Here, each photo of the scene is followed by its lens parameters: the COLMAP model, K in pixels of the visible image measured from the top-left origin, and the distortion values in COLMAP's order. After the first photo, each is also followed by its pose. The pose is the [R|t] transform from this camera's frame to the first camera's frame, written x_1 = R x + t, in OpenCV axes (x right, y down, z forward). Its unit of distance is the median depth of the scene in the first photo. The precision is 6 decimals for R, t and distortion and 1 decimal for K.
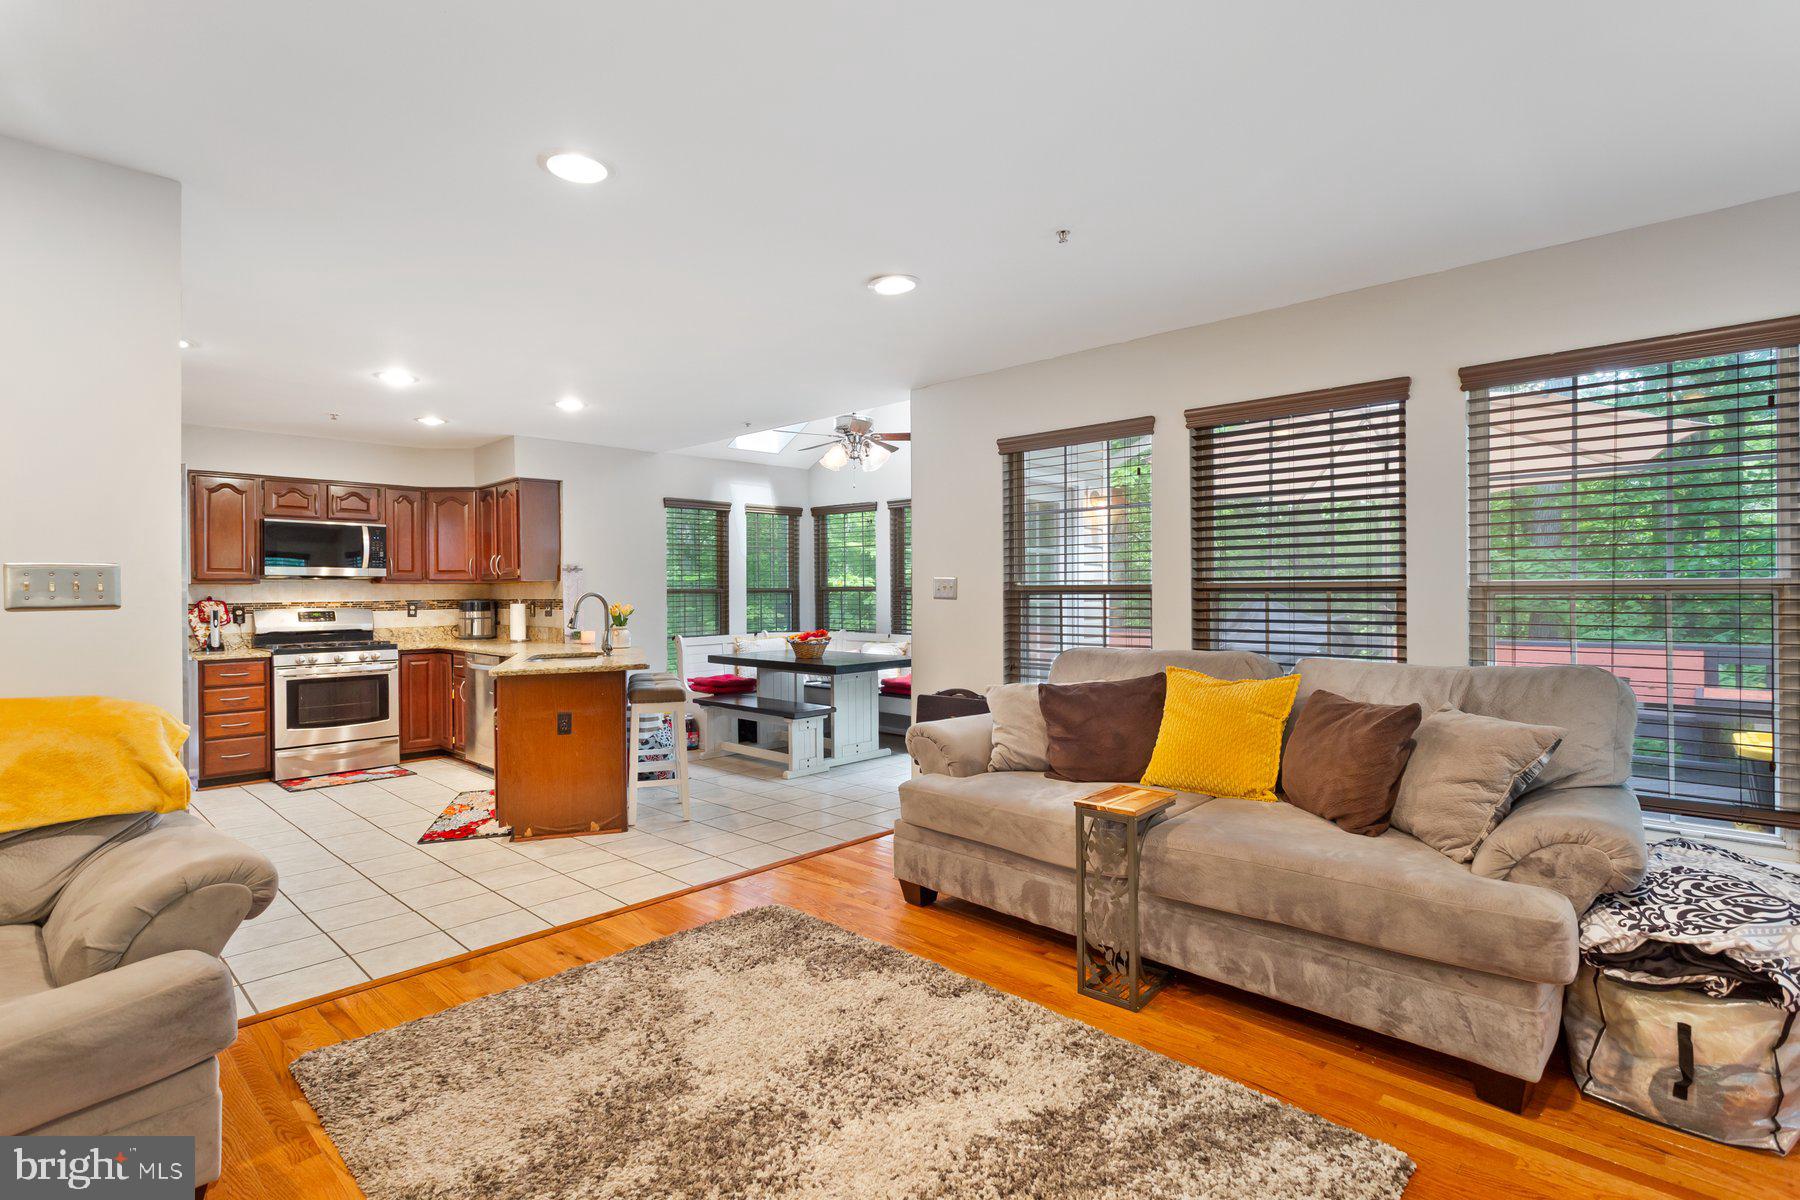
lens RADIAL K [[863.6, 0, 904.9], [0, 863.6, 592.7], [0, 0, 1]] dist [0.005864, -0.001384]
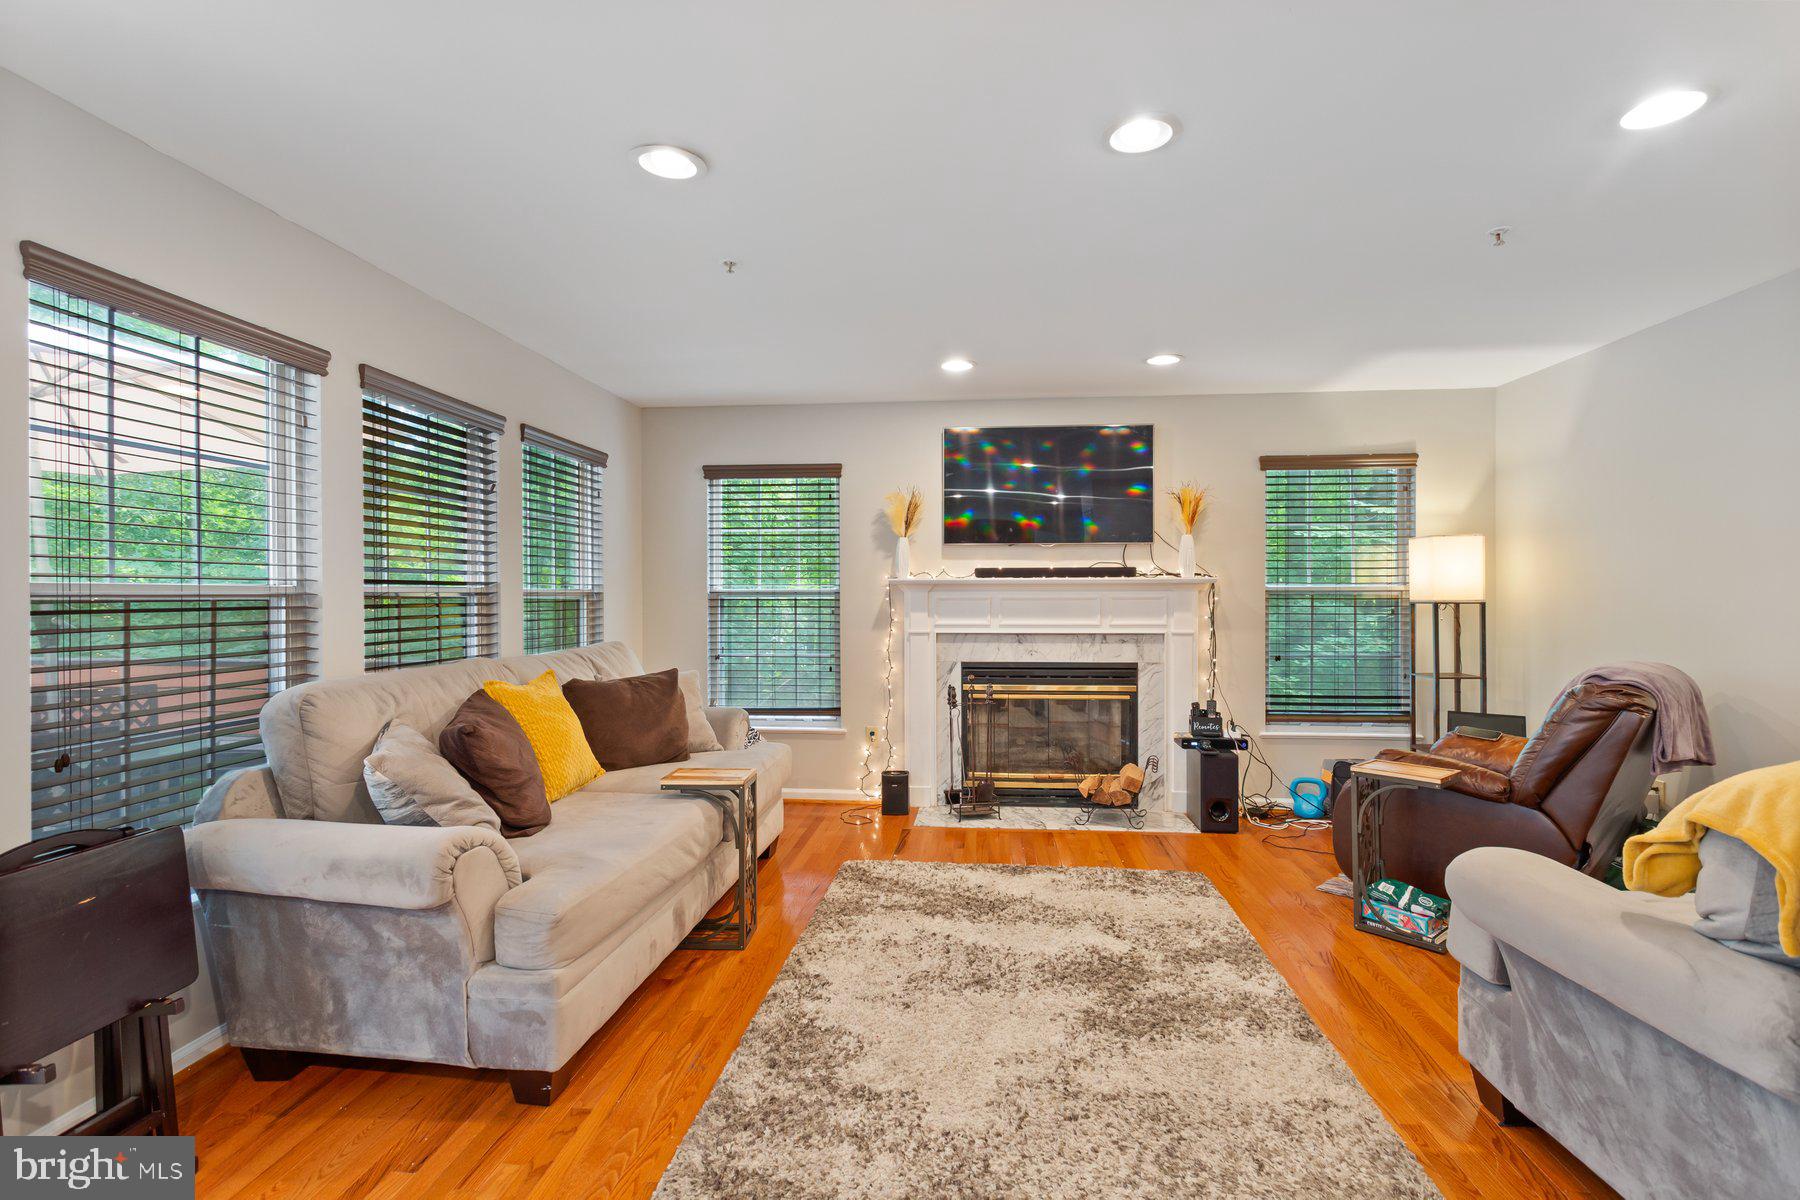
lens RADIAL K [[863.6, 0, 904.2], [0, 863.6, 593.9], [0, 0, 1]] dist [0.005864, -0.001384]
pose [[-0.609406, 0.005417, 0.792840, -0.352214], [0.008049, 0.999967, -0.000645, 0.000550], [-0.792817, 0.005988, -0.609430, 0.650034]]
